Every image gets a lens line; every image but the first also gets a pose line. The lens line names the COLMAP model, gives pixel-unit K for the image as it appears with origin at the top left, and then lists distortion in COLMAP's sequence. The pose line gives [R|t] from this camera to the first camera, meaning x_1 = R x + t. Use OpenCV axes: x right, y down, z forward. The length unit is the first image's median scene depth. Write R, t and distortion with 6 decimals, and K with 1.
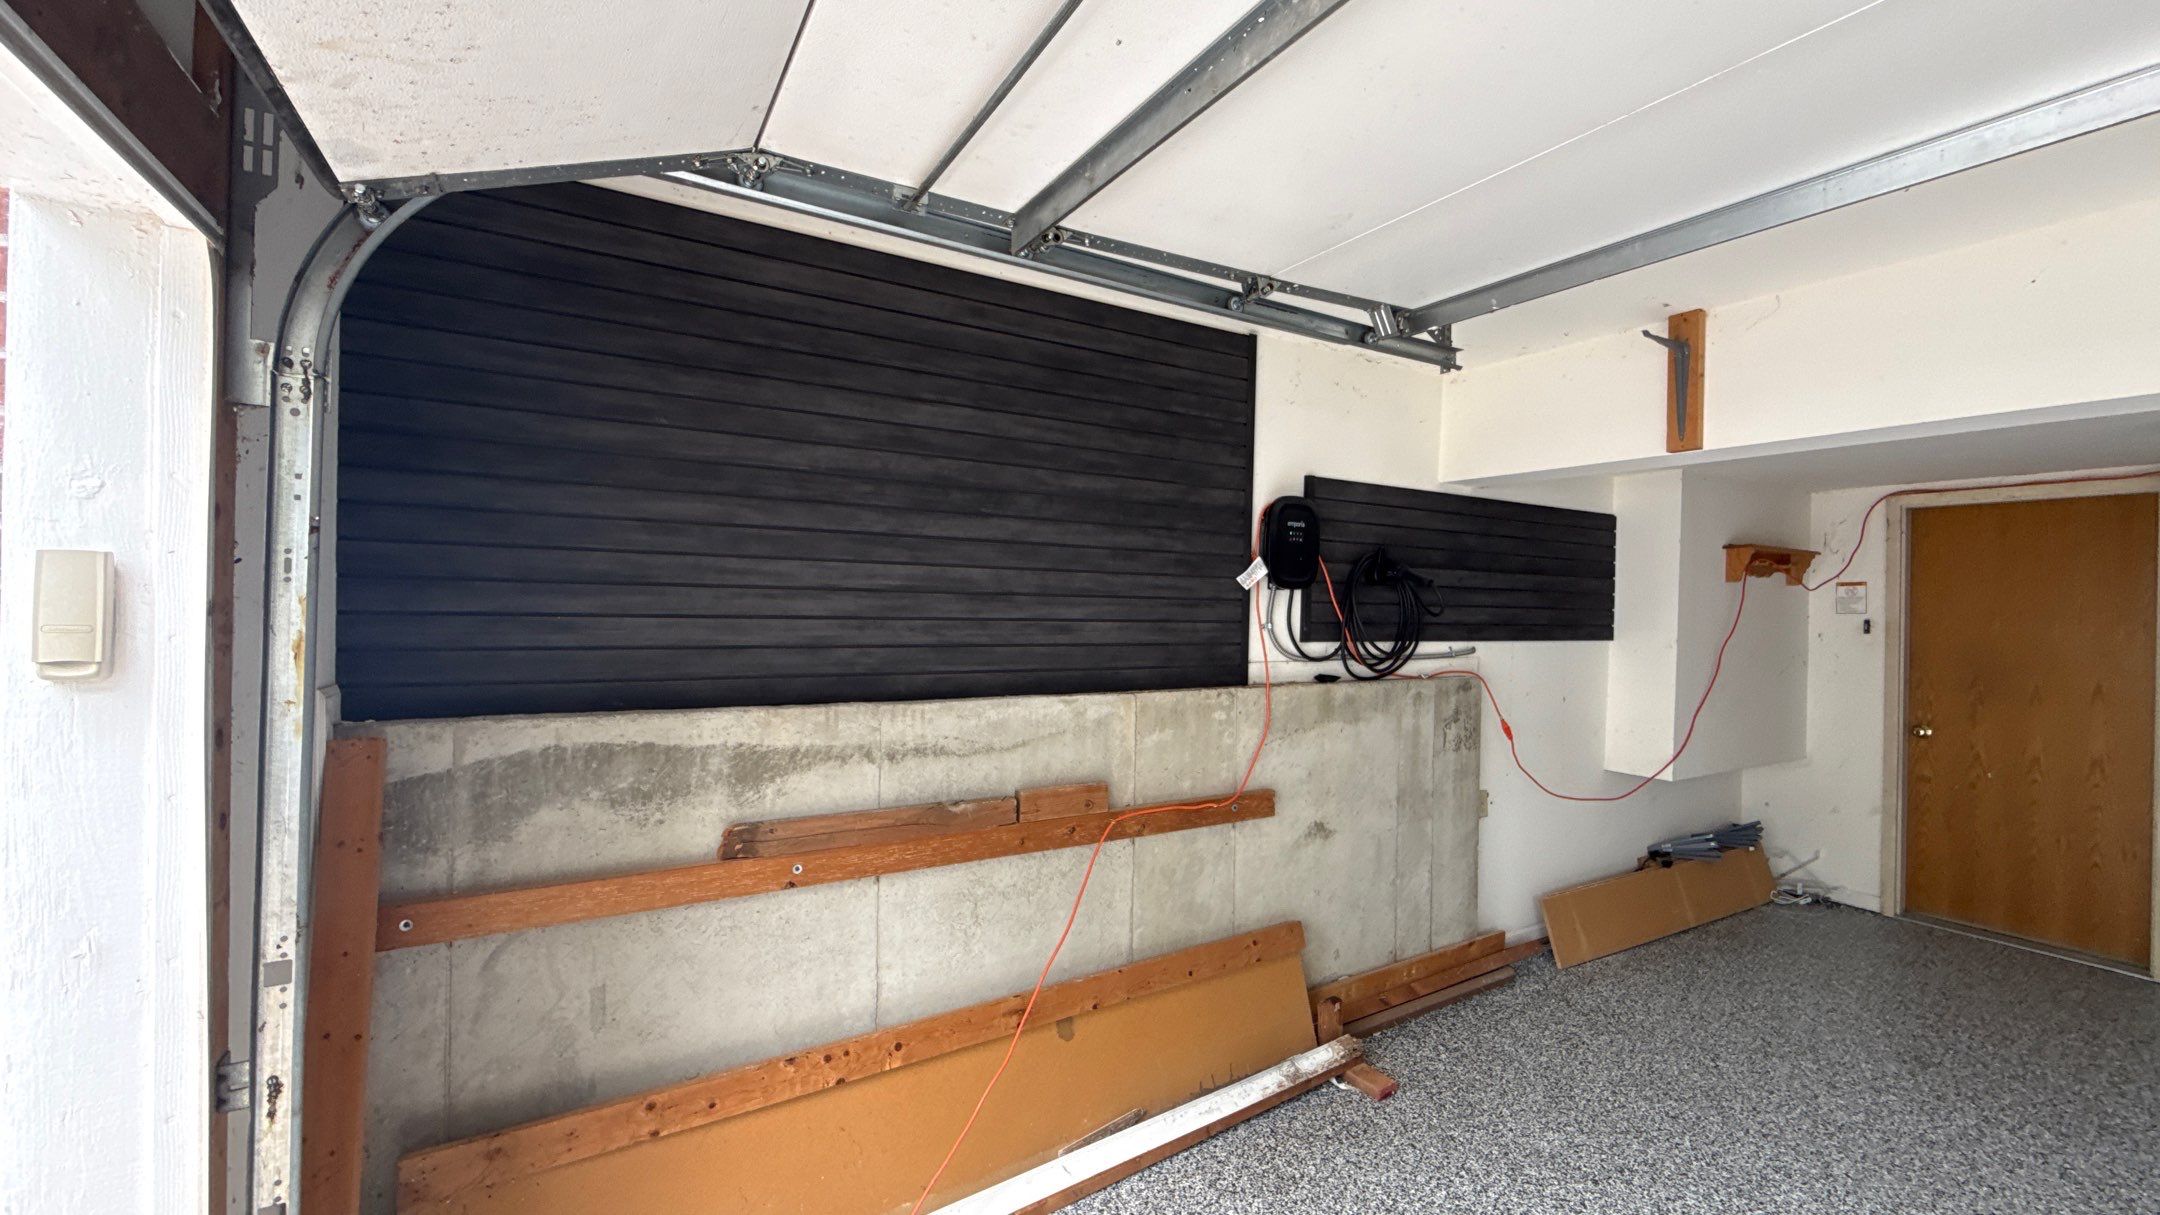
lens RADIAL K [[857.9, 0, 1079.0], [0, 857.9, 611.4], [0, 0, 1]] dist [0.001126, -0.000088]
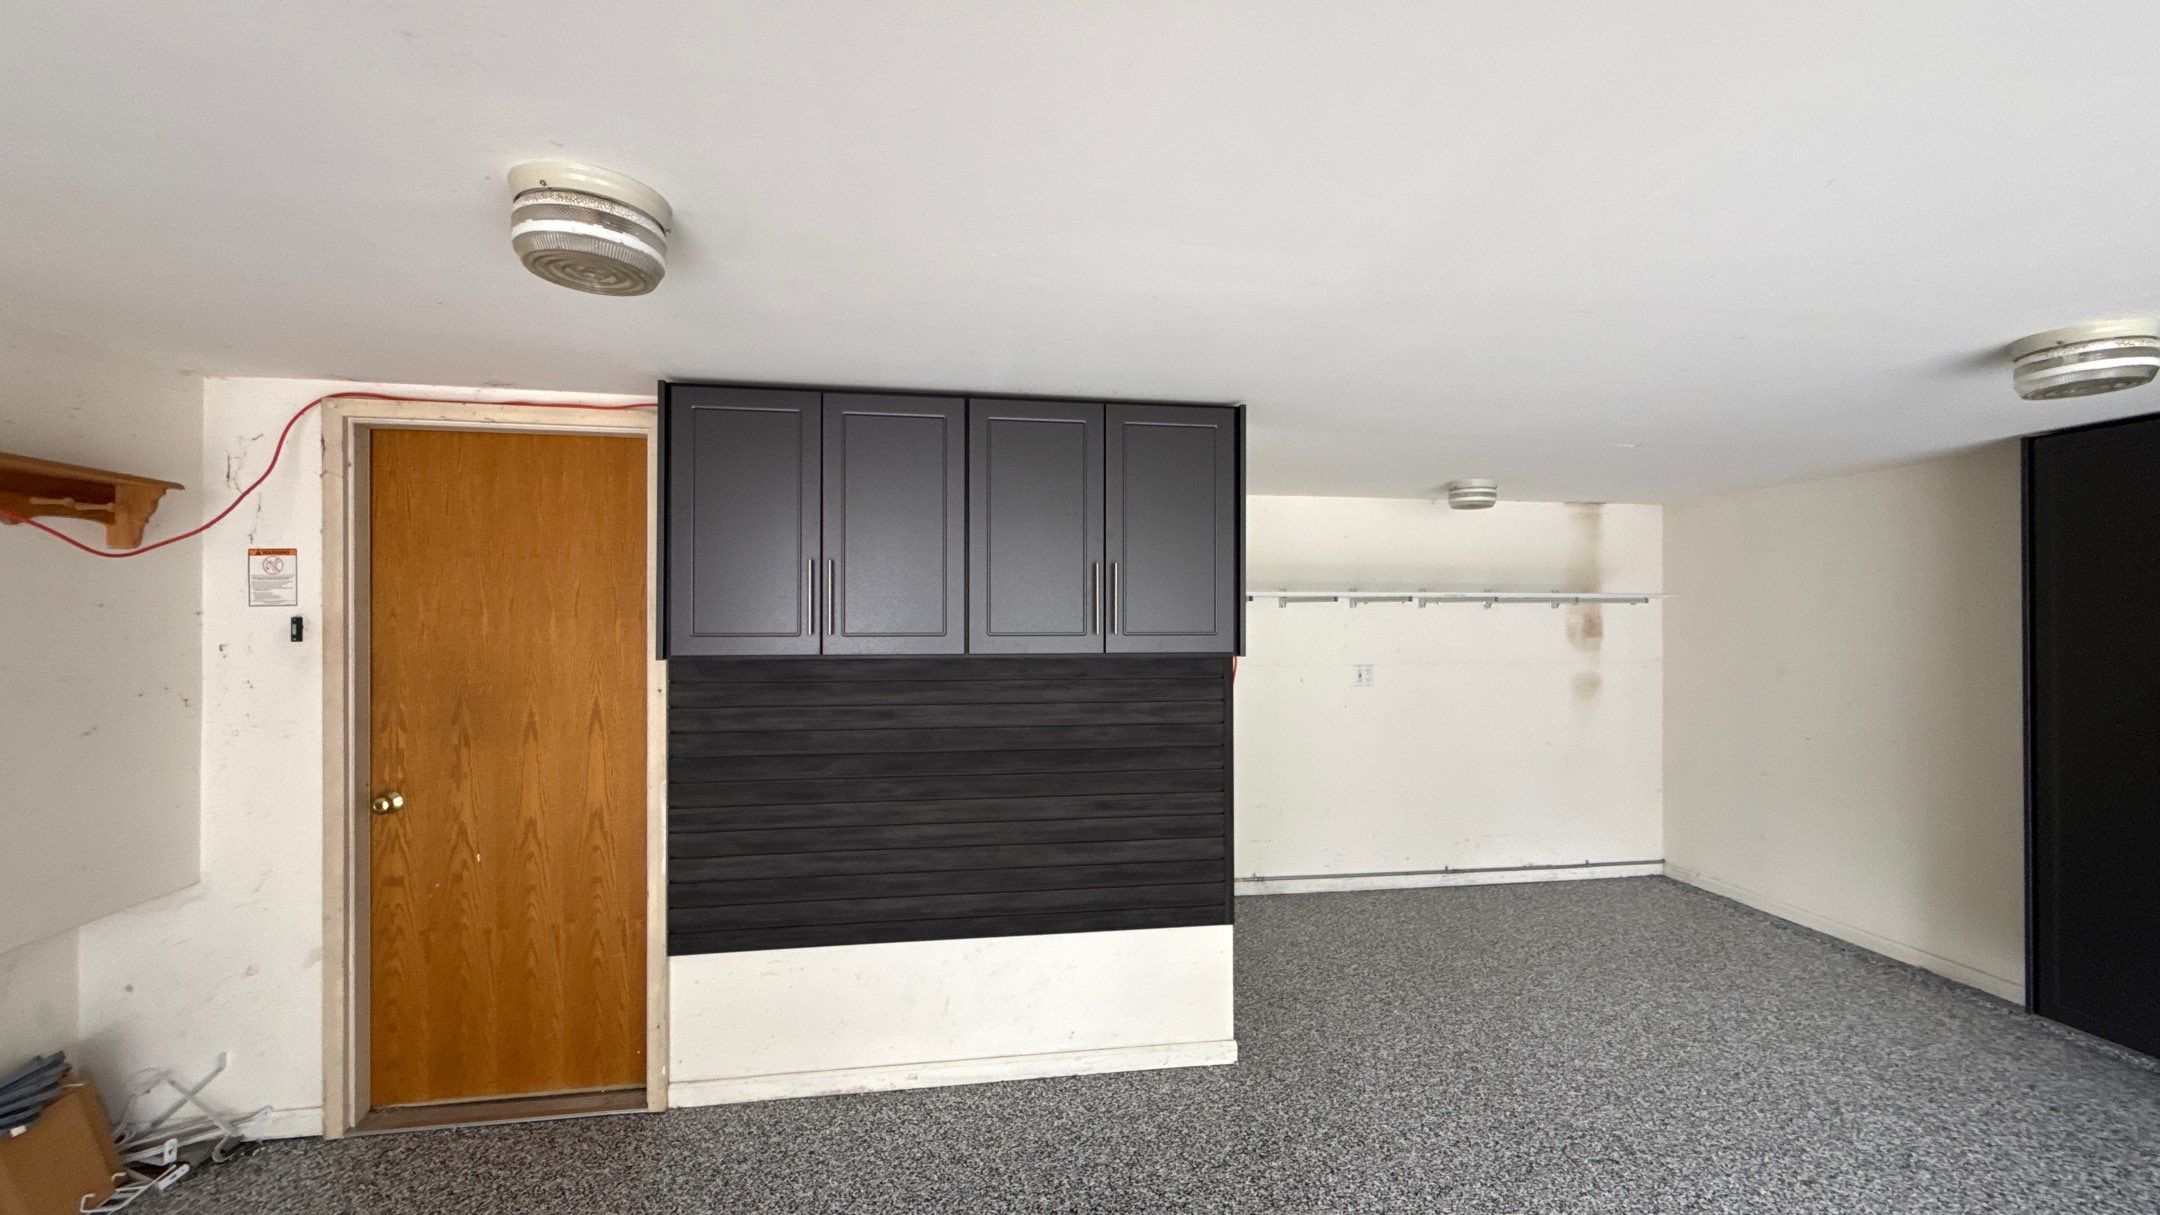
lens RADIAL K [[857.9, 0, 1079.0], [0, 857.9, 611.4], [0, 0, 1]] dist [0.001126, -0.000088]
pose [[0.362198, -0.011007, 0.932036, 0.863783], [0.010225, 0.999917, 0.007835, 0.010261], [-0.932045, 0.006692, 0.362280, 0.482804]]
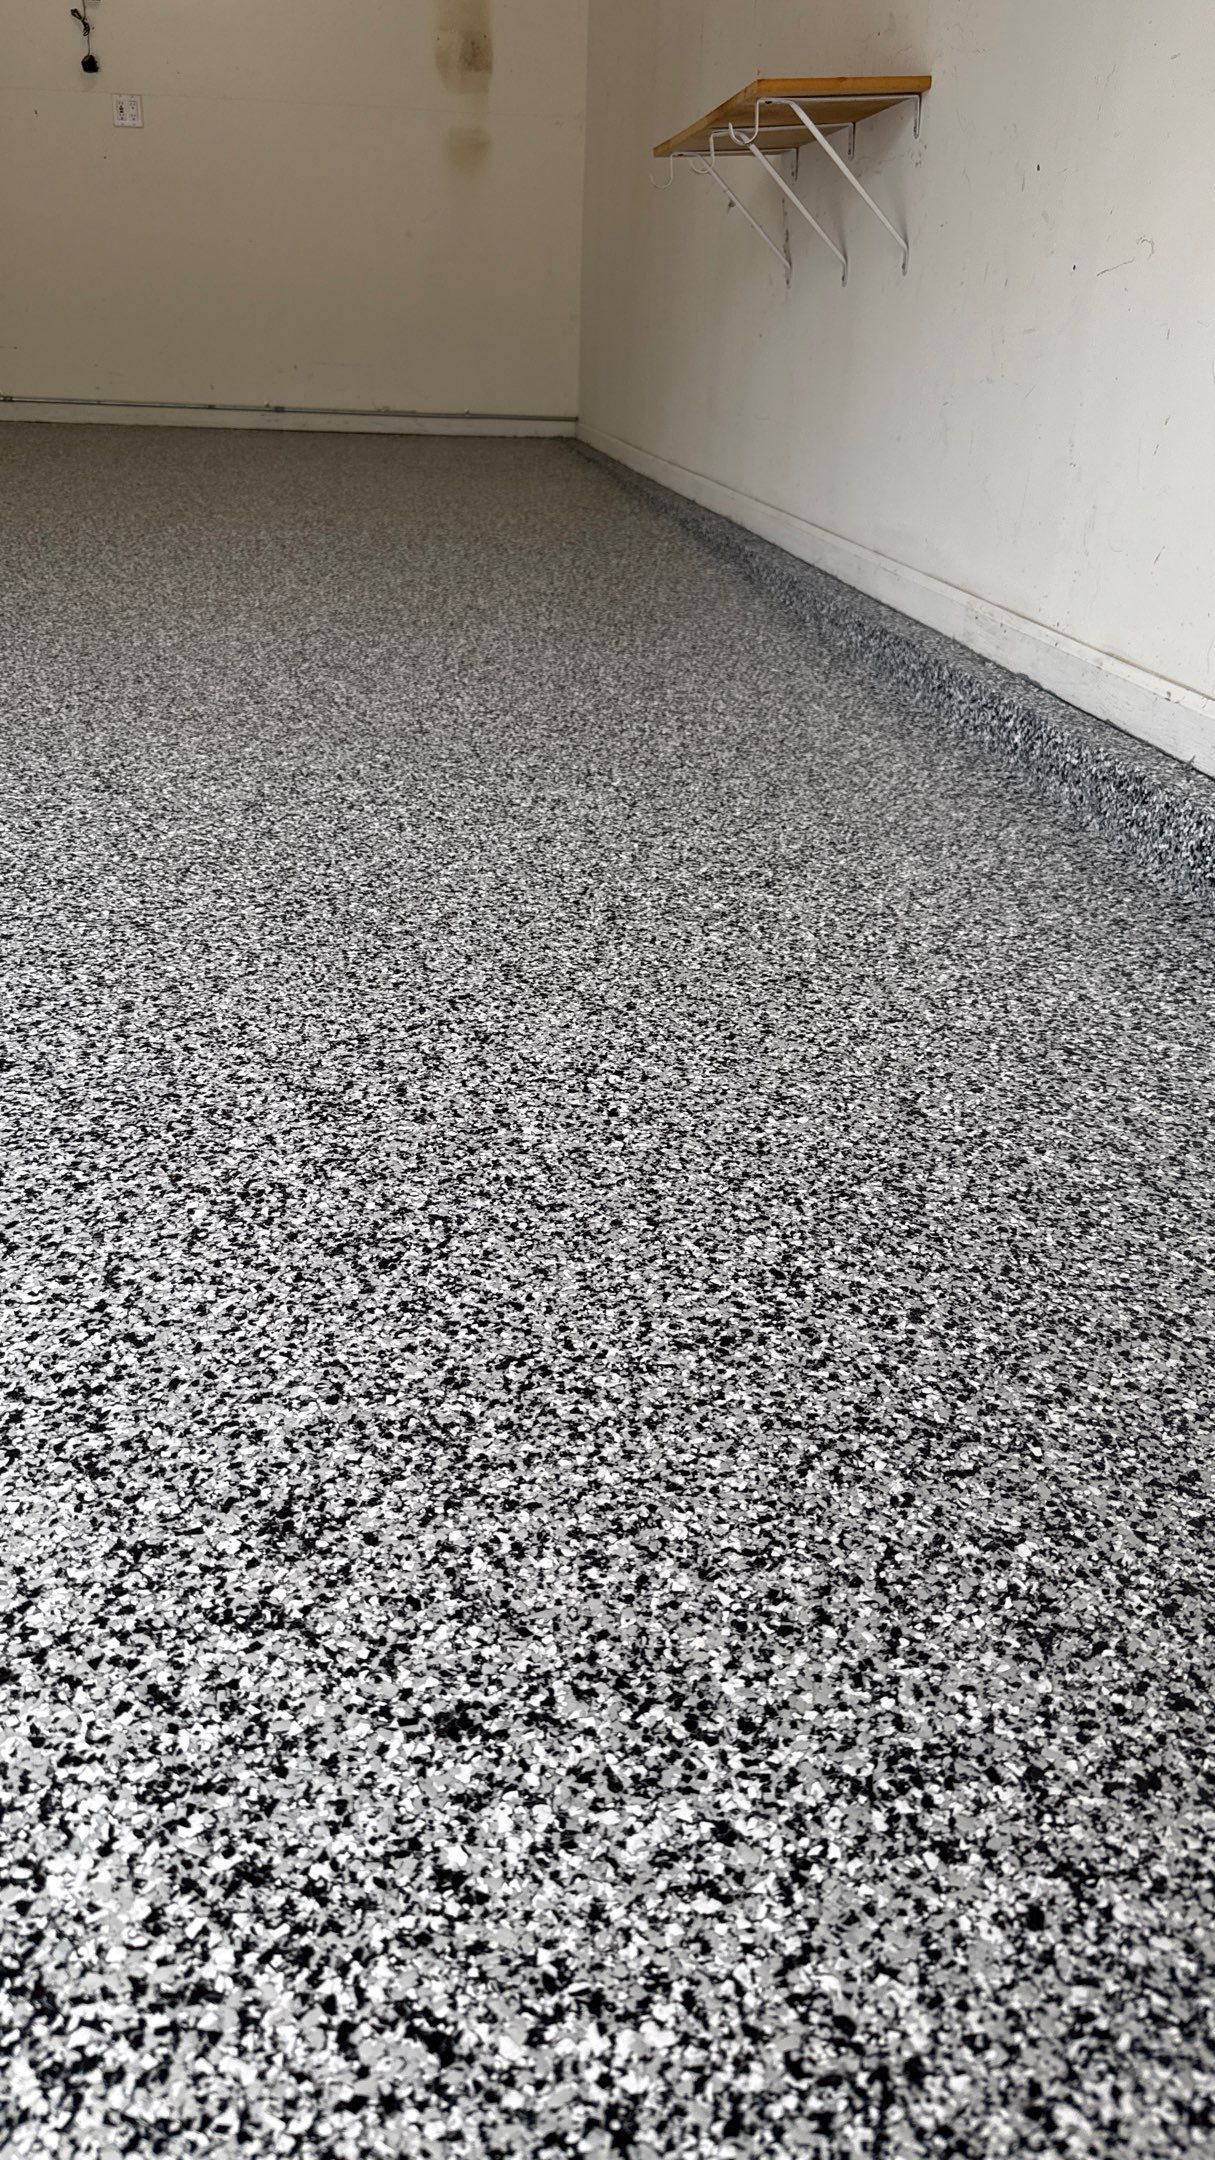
lens RADIAL K [[1555.1, 0, 607.5], [0, 1555.1, 1080.0], [0, 0, 1]] dist [0.000778, -0.007306]
pose [[0.383323, -0.399500, 0.832744, 0.500530], [-0.022302, 0.897348, 0.440759, 0.384659], [-0.923345, -0.187525, 0.335065, -0.990332]]
